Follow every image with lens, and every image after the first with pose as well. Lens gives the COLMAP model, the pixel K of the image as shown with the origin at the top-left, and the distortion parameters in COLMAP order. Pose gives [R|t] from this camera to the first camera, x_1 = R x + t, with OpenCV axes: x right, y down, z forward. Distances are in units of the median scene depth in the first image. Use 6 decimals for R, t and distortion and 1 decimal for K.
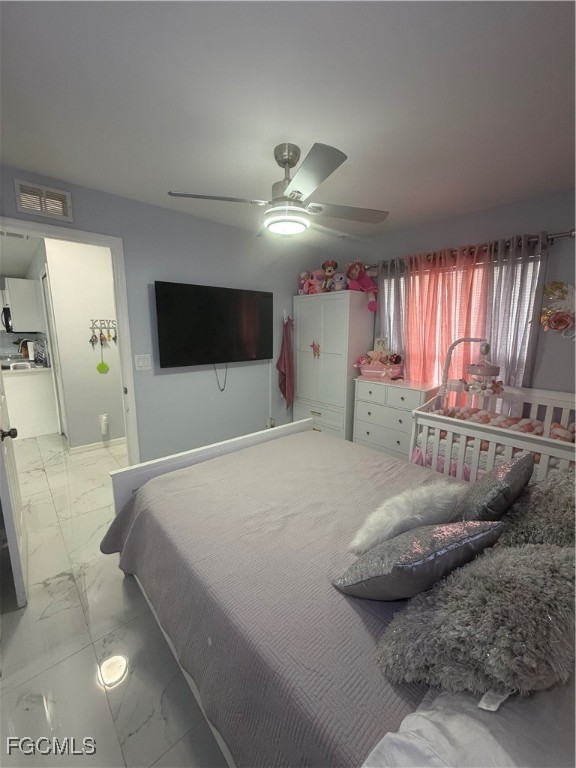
lens RADIAL K [[306.8, 0, 286.2], [0, 306.8, 382.2], [0, 0, 1]] dist [0.000428, -0.000036]
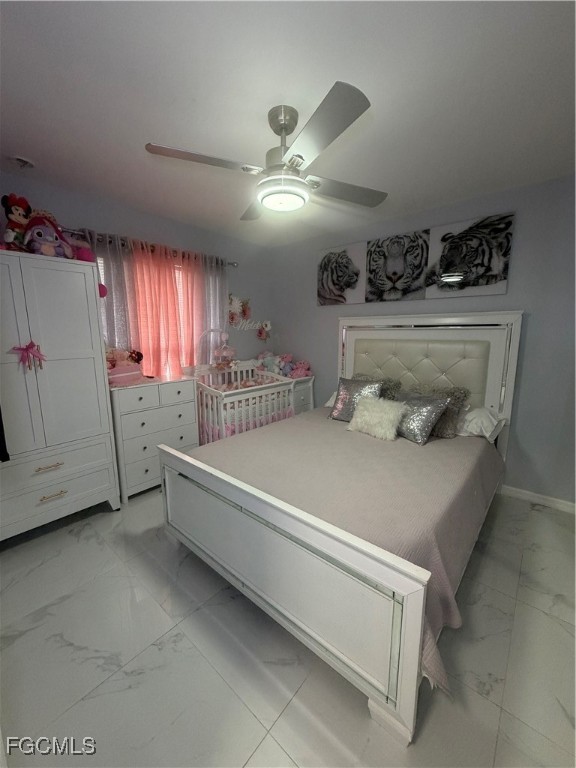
lens RADIAL K [[306.8, 0, 286.2], [0, 306.8, 382.2], [0, 0, 1]] dist [0.000428, -0.000036]
pose [[-0.137124, -0.175054, 0.974963, -0.748403], [0.171712, 0.965158, 0.197445, -0.135999], [-0.975557, 0.194488, -0.102288, 0.920597]]
